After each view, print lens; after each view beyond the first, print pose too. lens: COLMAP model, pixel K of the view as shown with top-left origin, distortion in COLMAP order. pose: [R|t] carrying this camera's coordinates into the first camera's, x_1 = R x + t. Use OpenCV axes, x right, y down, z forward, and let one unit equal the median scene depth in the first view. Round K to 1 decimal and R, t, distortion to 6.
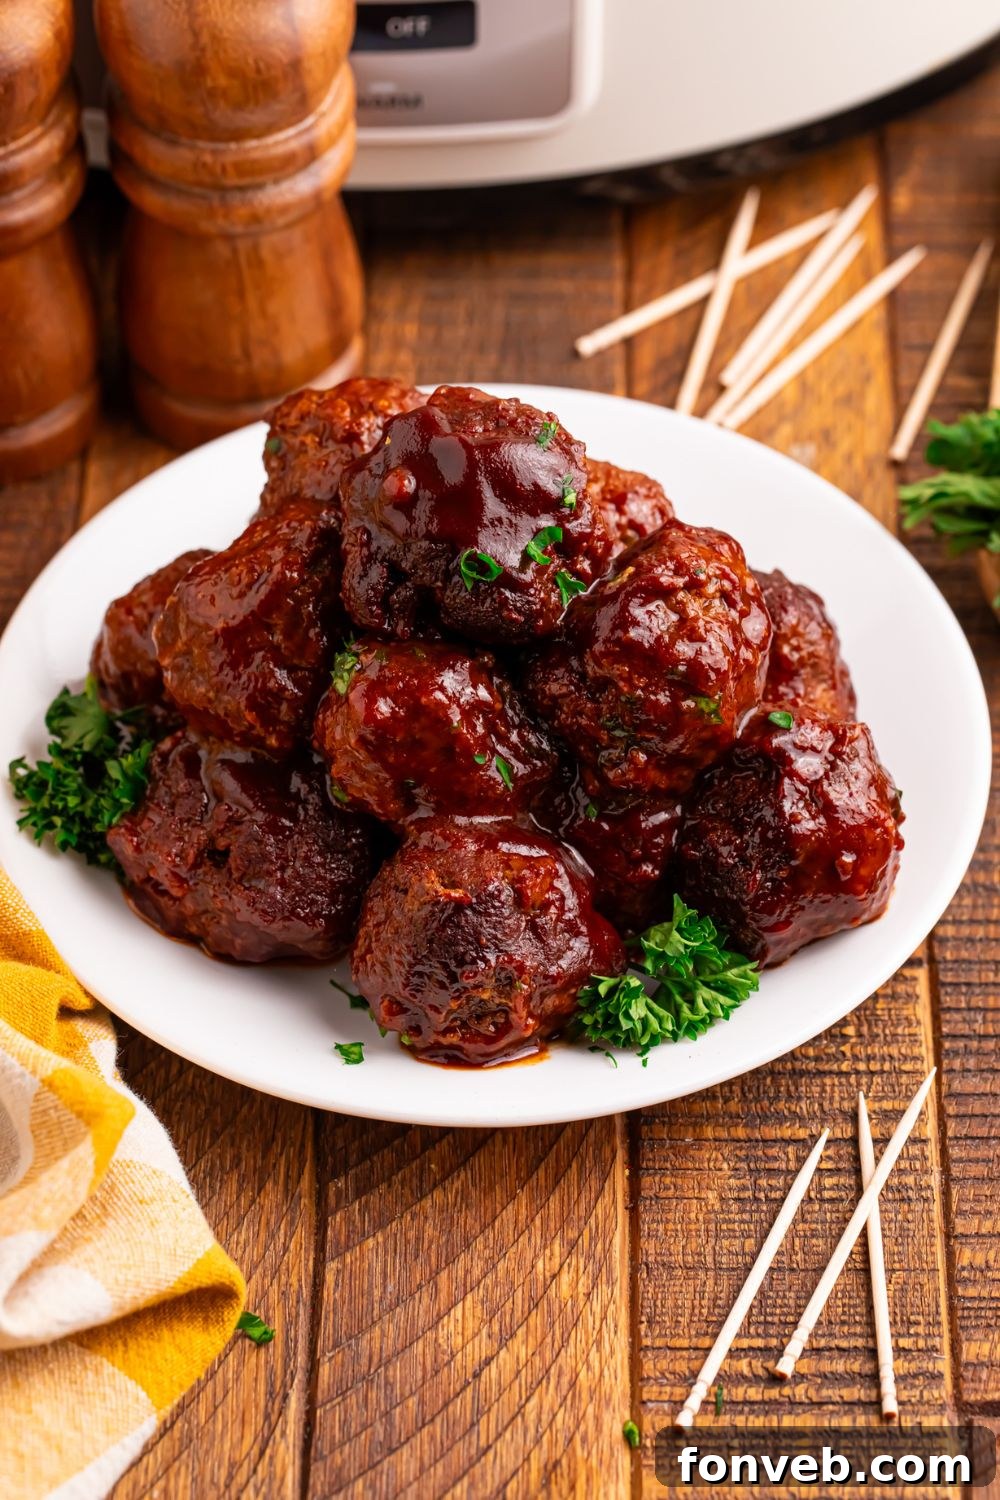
lens RADIAL K [[5132.0, 0, 508.4], [0, 5132.0, 738.9], [0, 0, 1]] dist [0.075554, 0.000000]
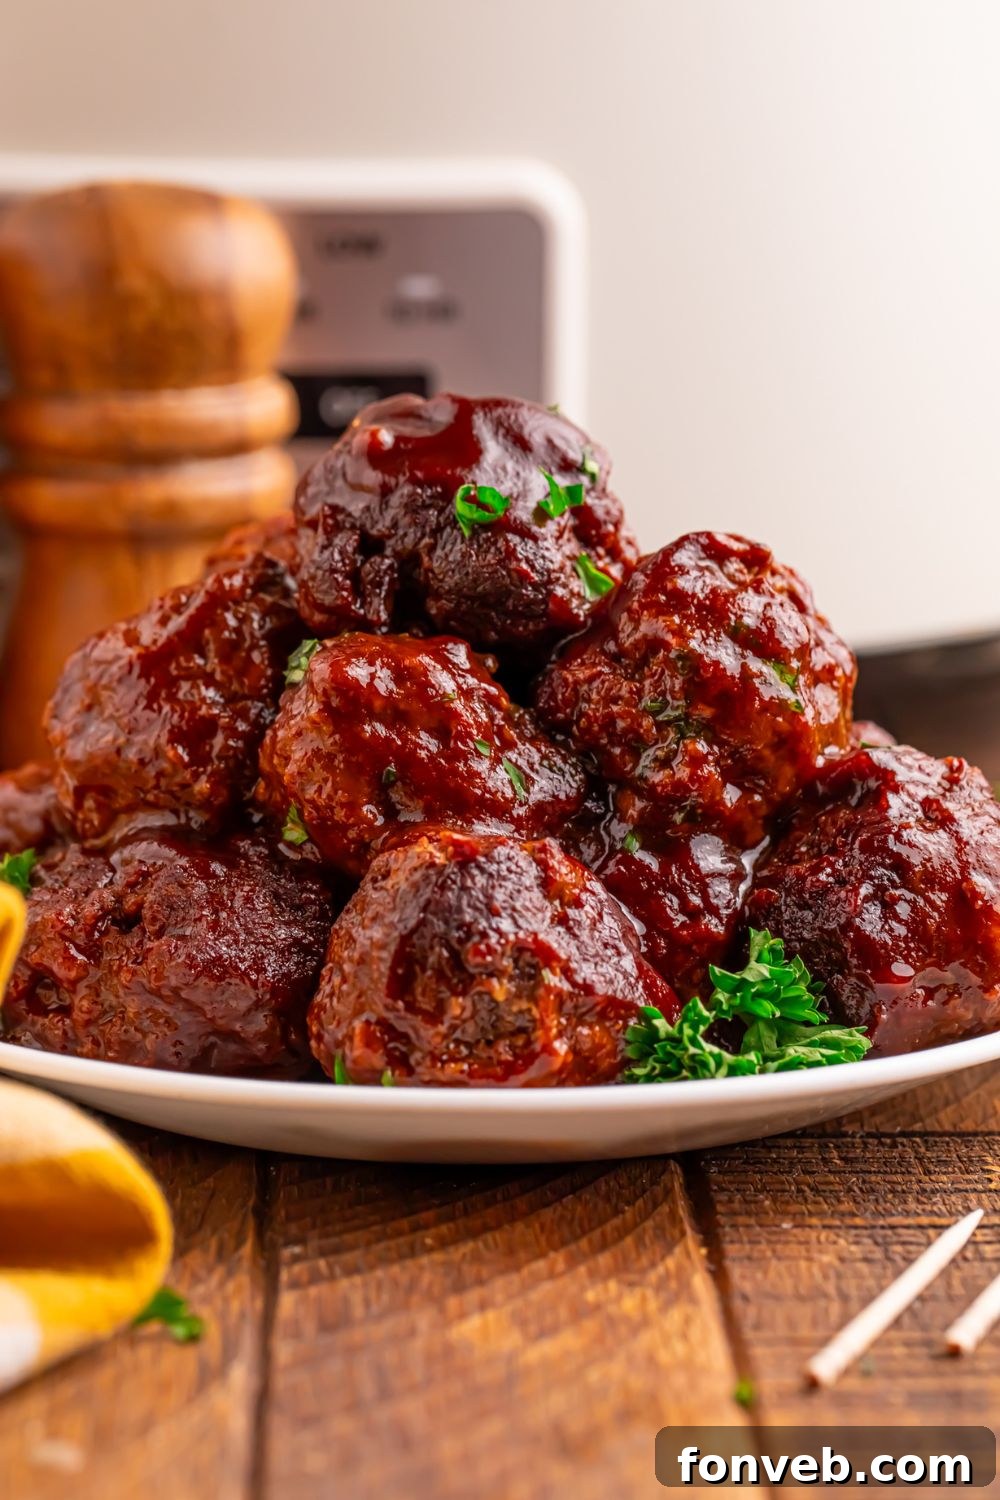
lens RADIAL K [[5132.0, 0, 487.9], [0, 5132.0, 761.6], [0, 0, 1]] dist [0.075554, 0.000000]
pose [[0.999027, 0.003289, 0.043990, -0.037764], [0.023230, 0.808524, -0.588005, 0.445558], [-0.037501, 0.588454, 0.807661, 0.394467]]
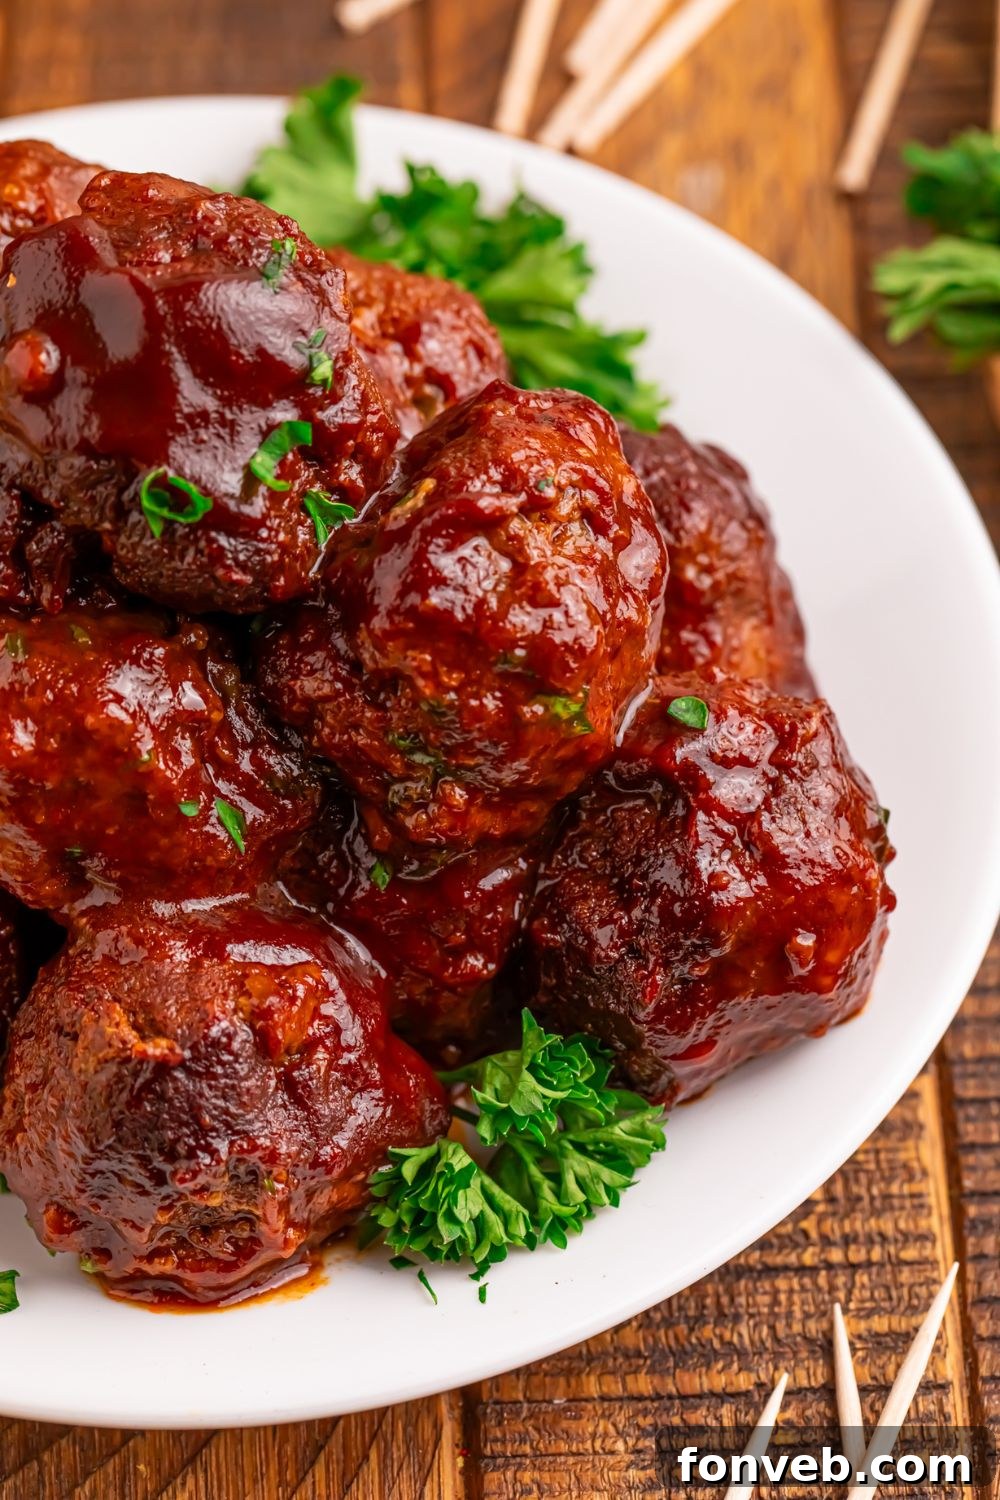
lens RADIAL K [[5607.3, 0, 563.0], [0, 5607.3, 753.7], [0, 0, 1]] dist [0.017567, 0.000000]
pose [[0.998668, -0.038914, 0.033877, 0.016032], [0.034535, 0.992000, 0.121421, -0.080267], [-0.038331, -0.120089, 0.992023, 0.348827]]
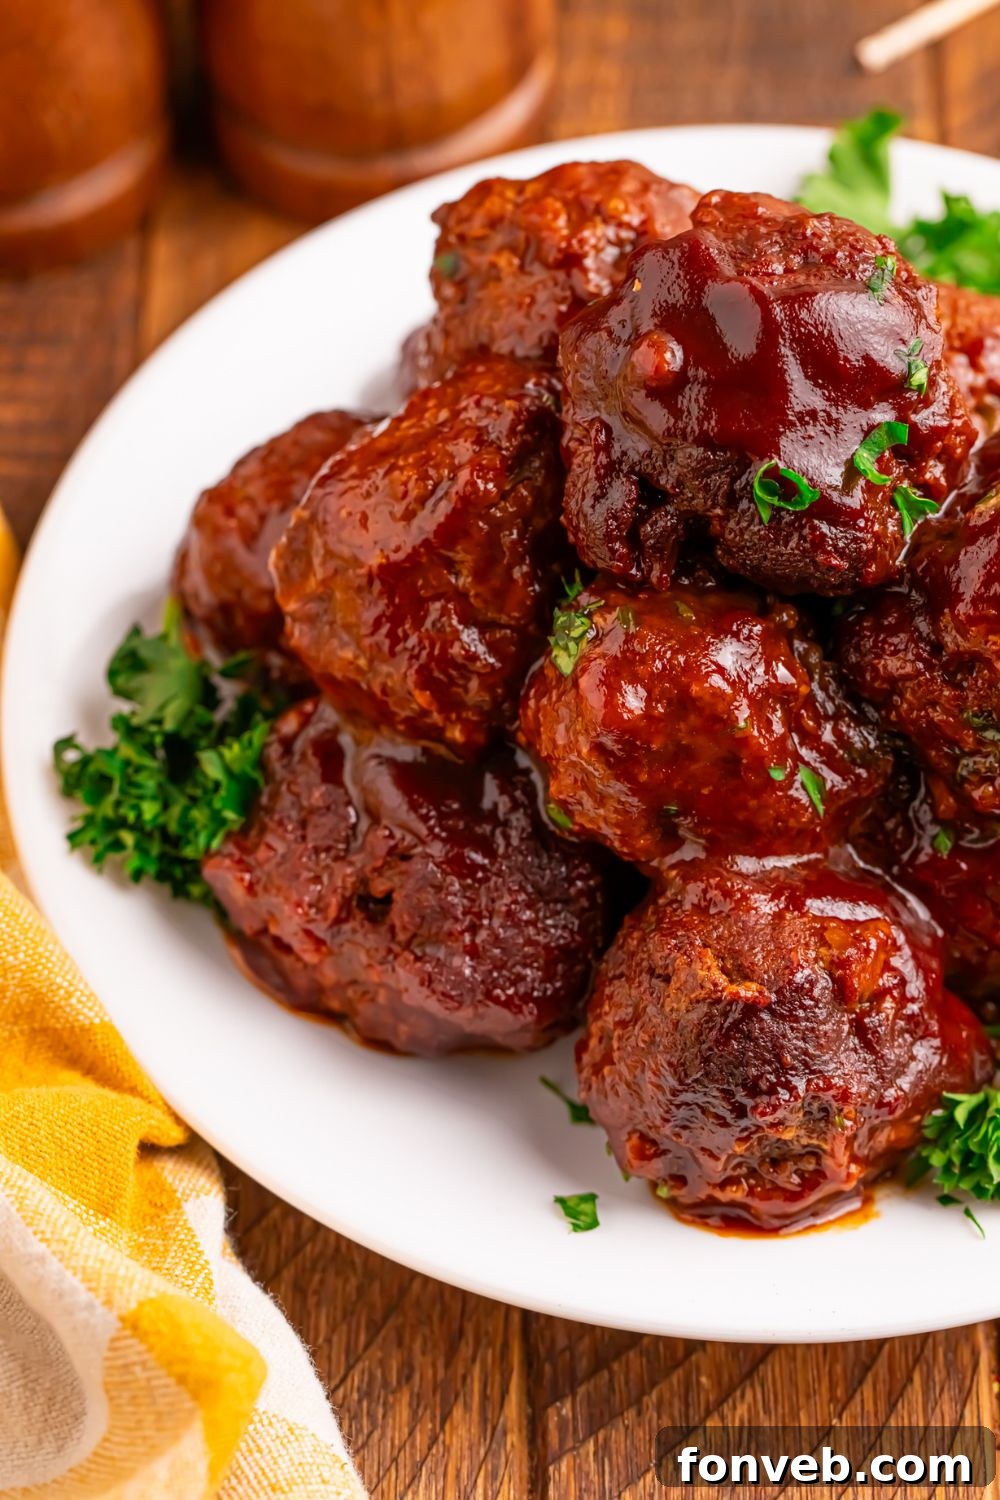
lens RADIAL K [[5491.0, 0, 494.2], [0, 5491.0, 607.1], [0, 0, 1]] dist [0.064373, 0.000000]
pose [[0.999997, -0.002601, 0.000286, -0.041761], [0.002565, 0.996075, 0.088474, -0.079056], [-0.000515, -0.088473, 0.996078, 0.303863]]
